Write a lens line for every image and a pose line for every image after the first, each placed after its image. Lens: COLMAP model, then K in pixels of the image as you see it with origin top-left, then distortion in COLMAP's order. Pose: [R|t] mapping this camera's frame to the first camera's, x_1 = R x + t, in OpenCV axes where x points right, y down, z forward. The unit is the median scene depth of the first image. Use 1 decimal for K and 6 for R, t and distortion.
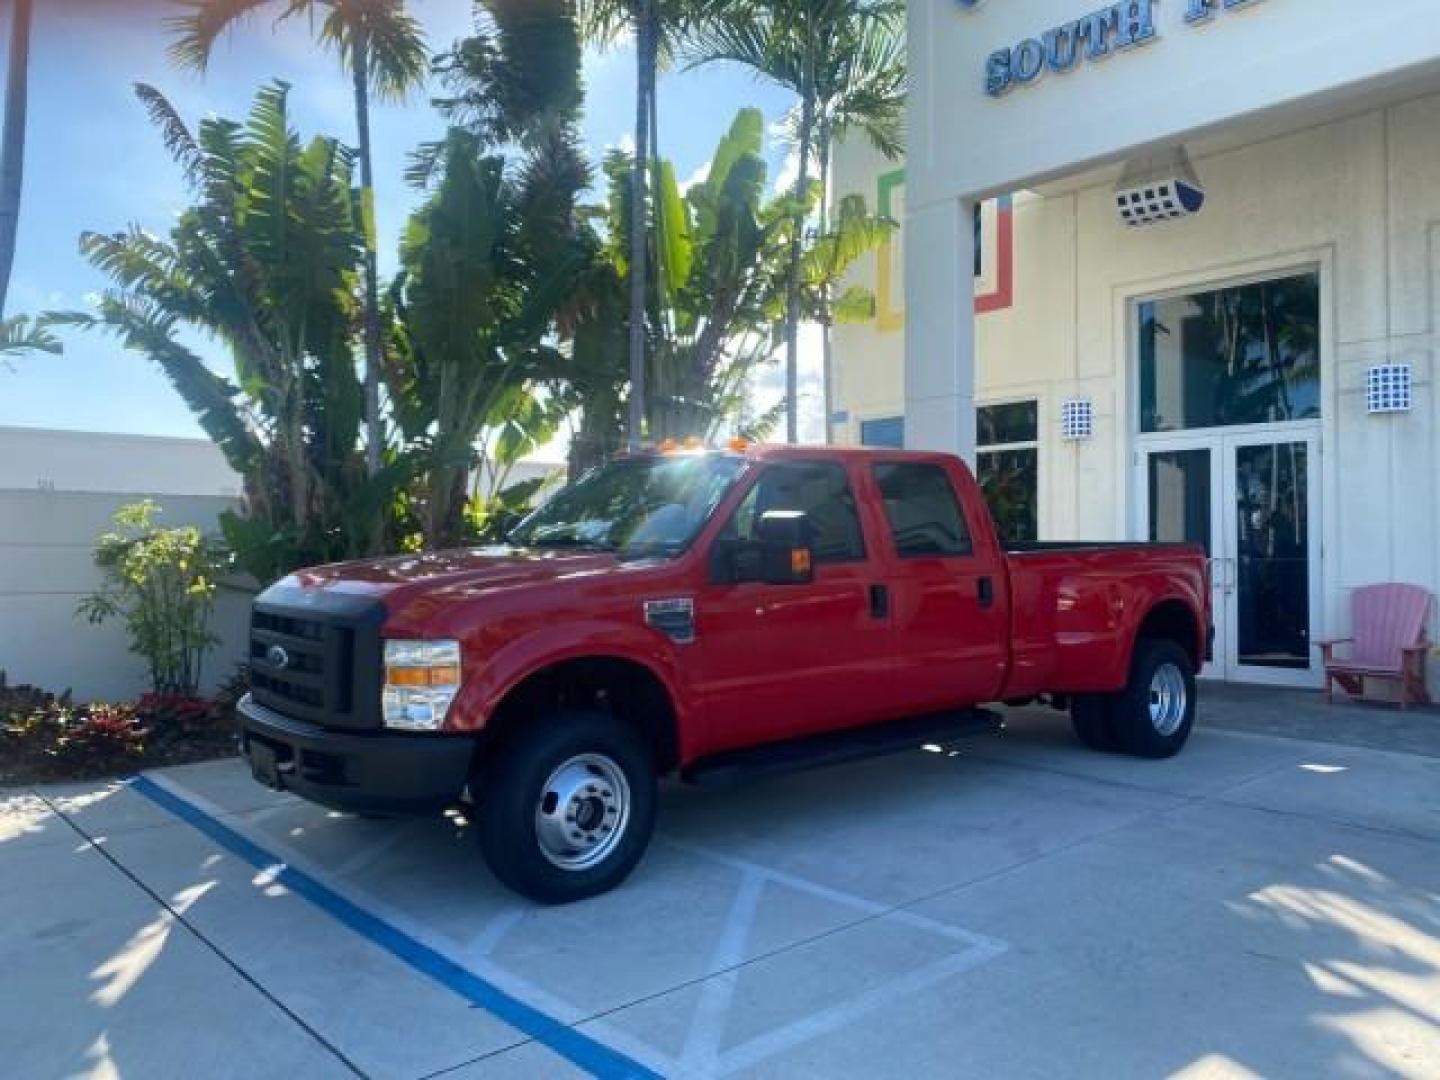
lens RADIAL K [[1109.2, 0, 720.9], [0, 1109.2, 534.6], [0, 0, 1]] dist [0.022500, -0.028701]
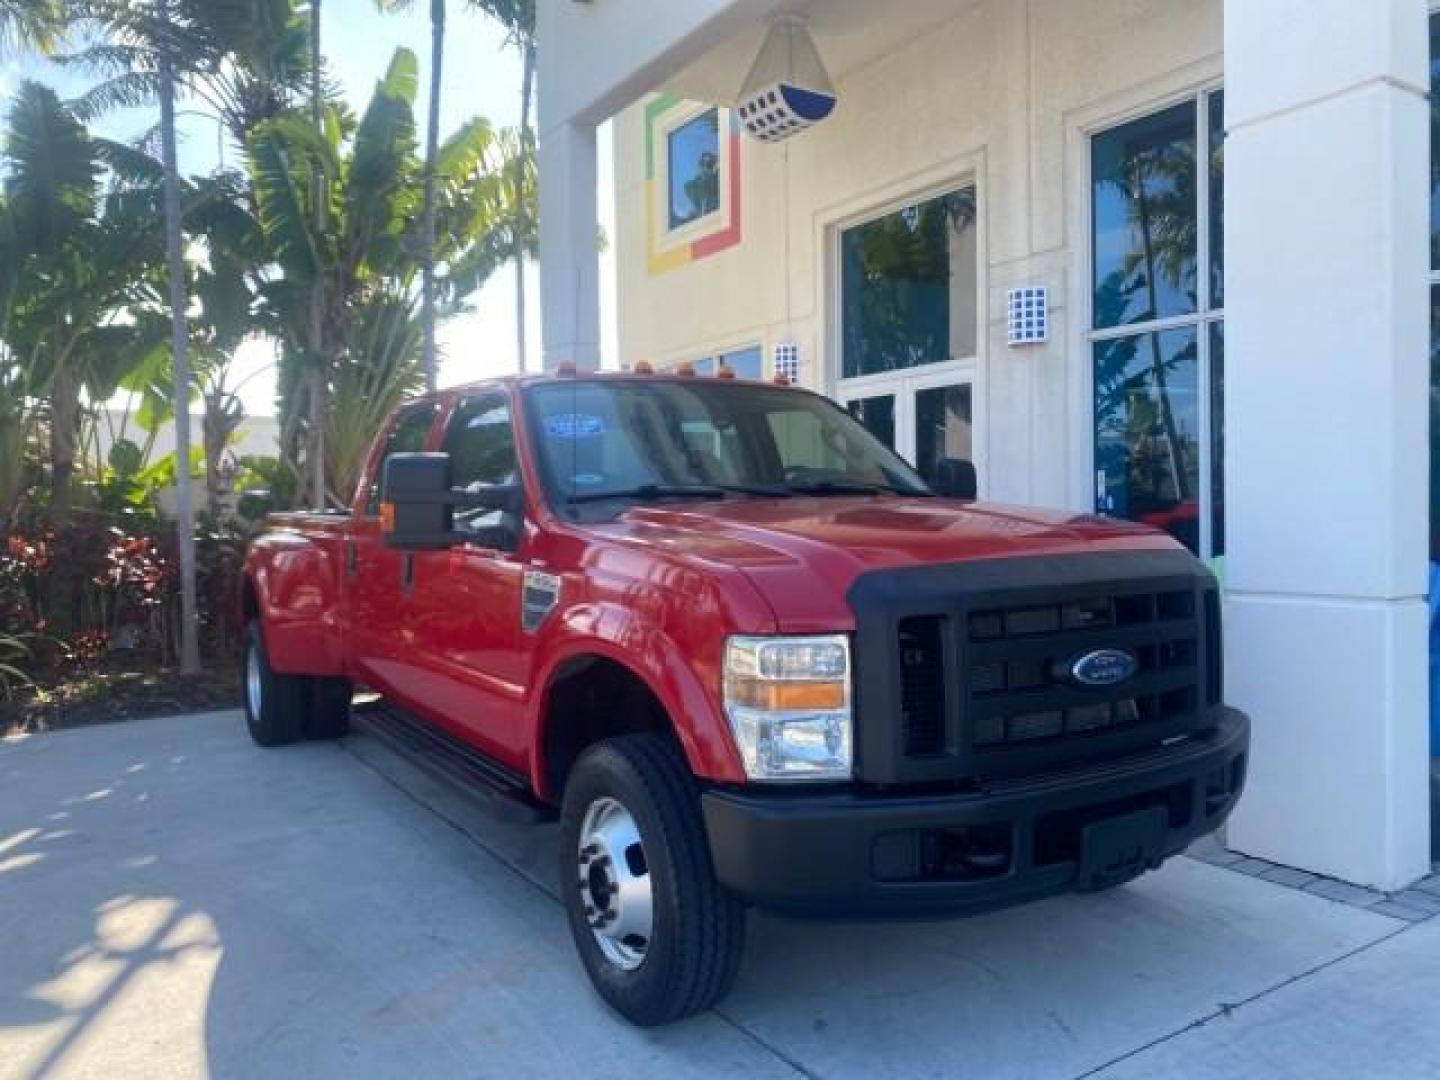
lens RADIAL K [[1109.2, 0, 724.1], [0, 1109.2, 547.2], [0, 0, 1]] dist [0.022500, -0.028701]
pose [[0.989360, -0.009477, -0.145181, 0.505116], [0.016026, 0.998903, 0.044006, 0.003311], [0.144605, -0.045864, 0.988426, 0.127057]]
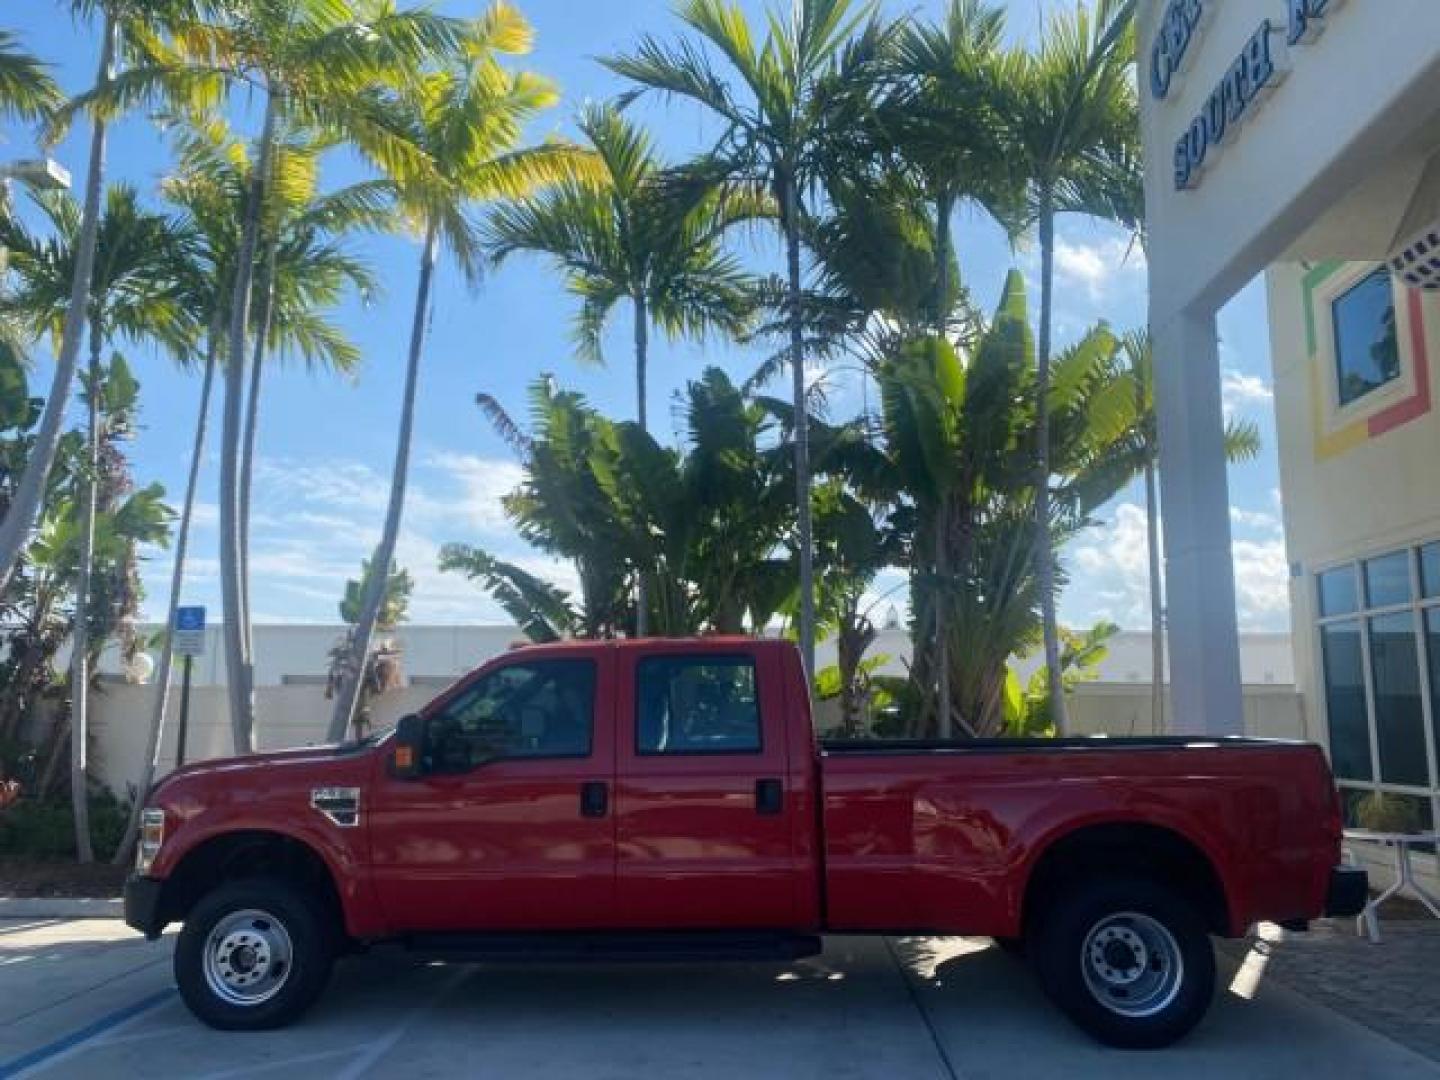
lens RADIAL K [[1109.2, 0, 719.8], [0, 1109.2, 543.1], [0, 0, 1]] dist [0.022500, -0.028701]
pose [[0.723441, -0.102192, -0.682781, 0.558037], [0.001358, 0.989193, -0.146613, -0.012749], [0.690385, 0.105139, 0.715762, 0.204037]]
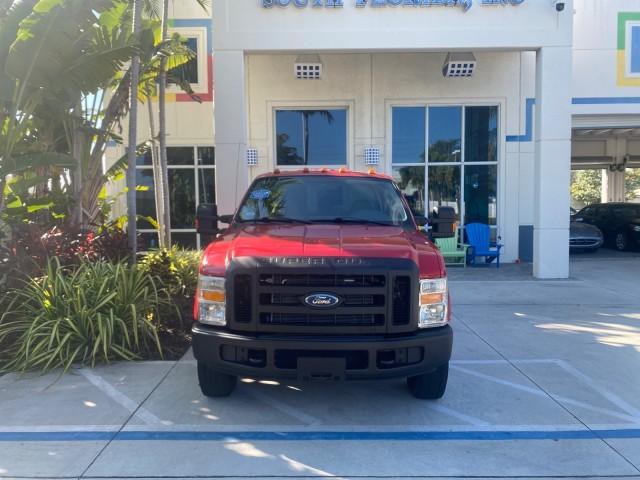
lens RADIAL K [[493.0, 0, 320.0], [0, 493.0, 238.3], [0, 0, 1]] dist [0.022500, -0.028701]
pose [[0.660645, -0.054950, 0.748685, -0.453870], [0.000763, 0.997366, 0.072529, -0.013279], [-0.750698, -0.047345, 0.658947, 0.271143]]
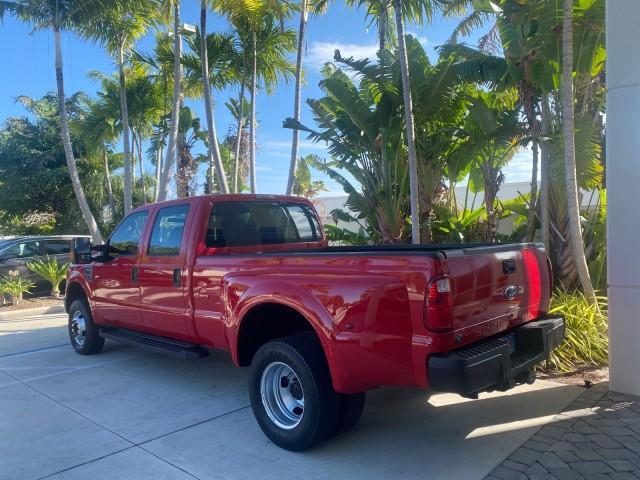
lens RADIAL K [[493.0, 0, 320.4], [0, 493.0, 238.9], [0, 0, 1]] dist [0.022500, -0.028701]
pose [[0.095313, 0.013492, -0.995356, 0.678088], [0.029082, 0.999444, 0.016333, -0.009265], [0.995022, -0.030504, 0.094867, 0.762587]]
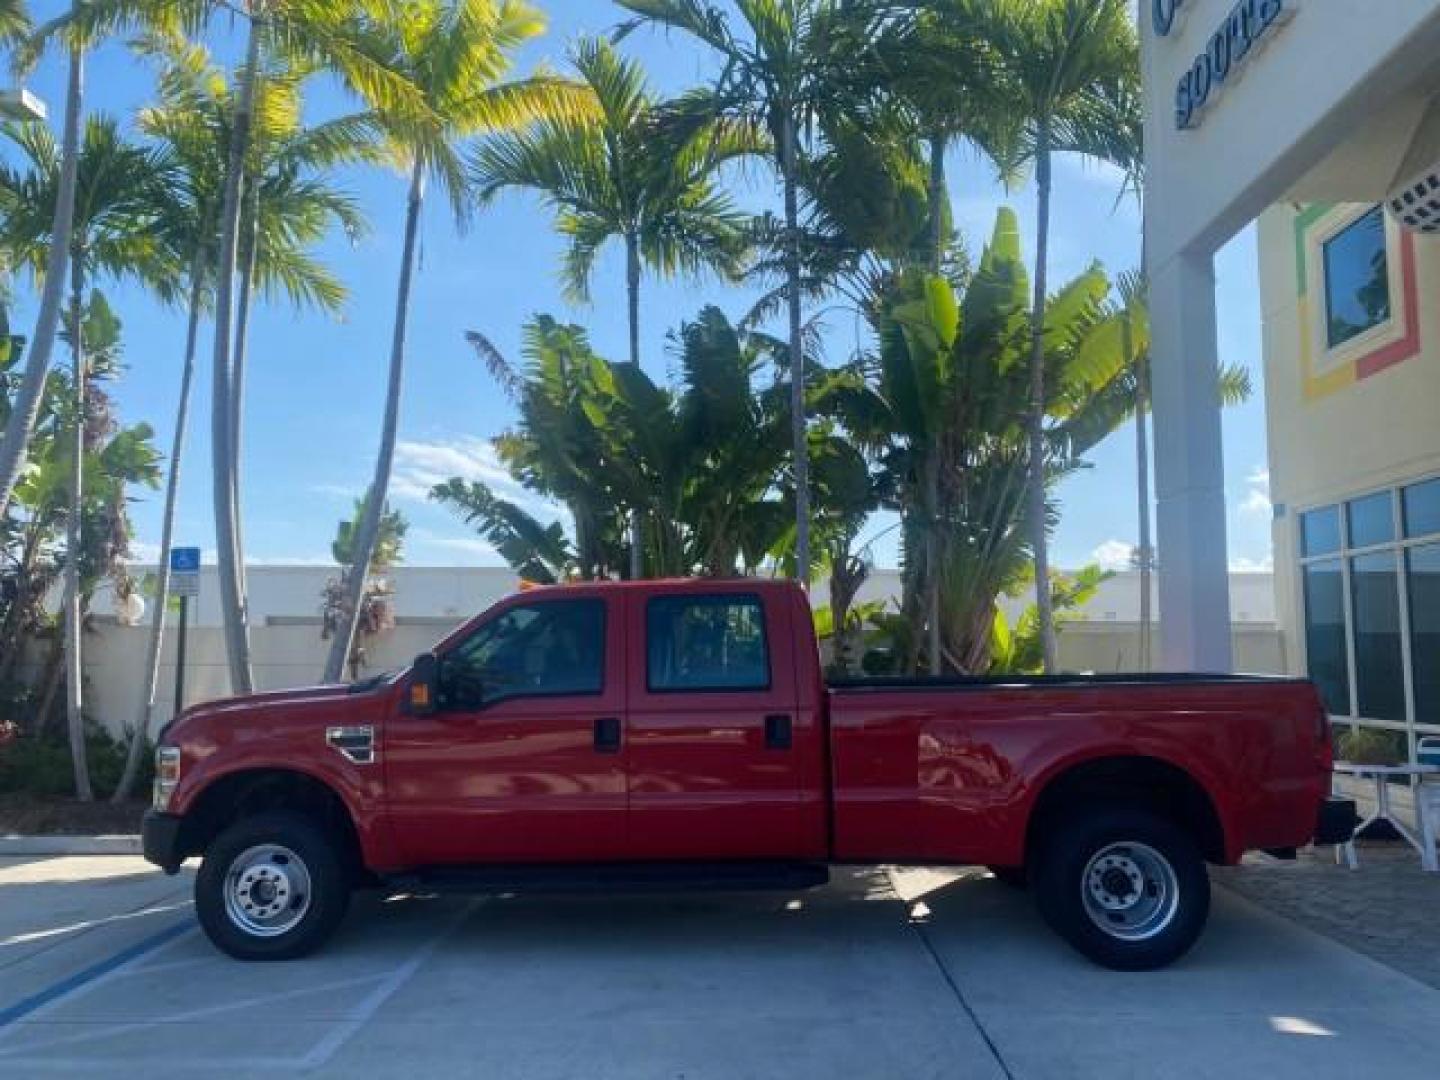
lens RADIAL K [[1109.2, 0, 718.0], [0, 1109.2, 542.5], [0, 0, 1]] dist [0.022500, -0.028701]
pose [[0.737066, -0.066675, -0.672524, 0.548413], [0.004065, 0.995541, -0.094244, -0.012003], [0.675809, 0.066730, 0.734050, 0.186769]]
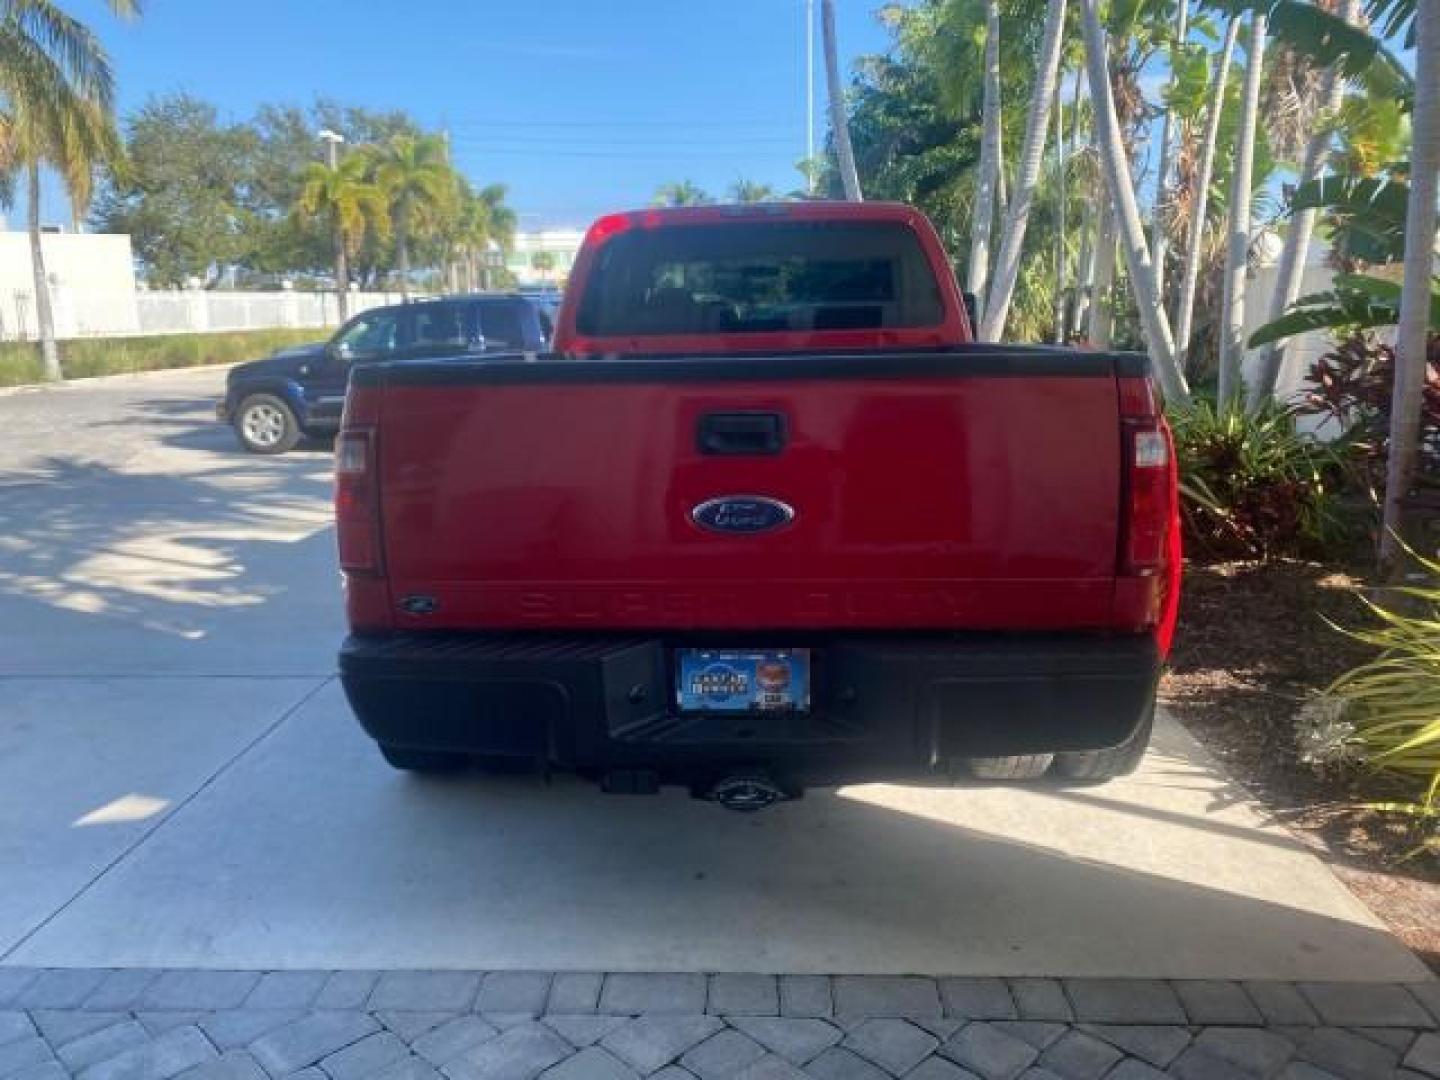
lens RADIAL K [[1109.2, 0, 715.1], [0, 1109.2, 534.6], [0, 0, 1]] dist [0.022500, -0.028701]
pose [[-0.687311, 0.154964, -0.709640, 0.506848], [0.018694, 0.980428, 0.195990, -0.004319], [0.726122, 0.121440, -0.676756, 1.109484]]
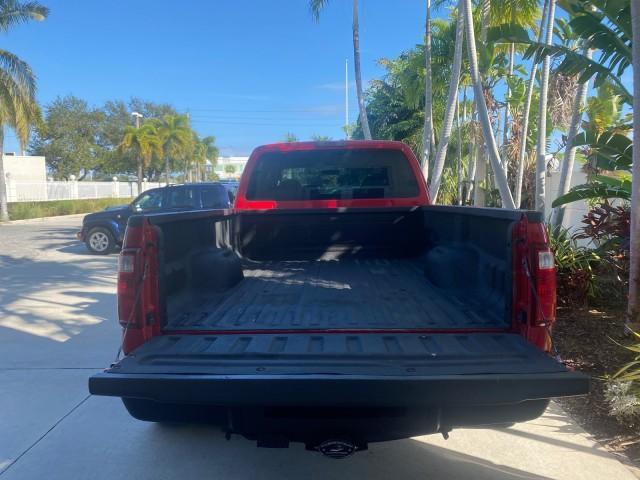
lens RADIAL K [[493.0, 0, 317.9], [0, 493.0, 242.1], [0, 0, 1]] dist [0.022500, -0.028701]
pose [[-0.668718, 0.085460, -0.738589, 0.483057], [0.014558, 0.994687, 0.101912, -0.003147], [0.743374, 0.057398, -0.666409, 1.078973]]
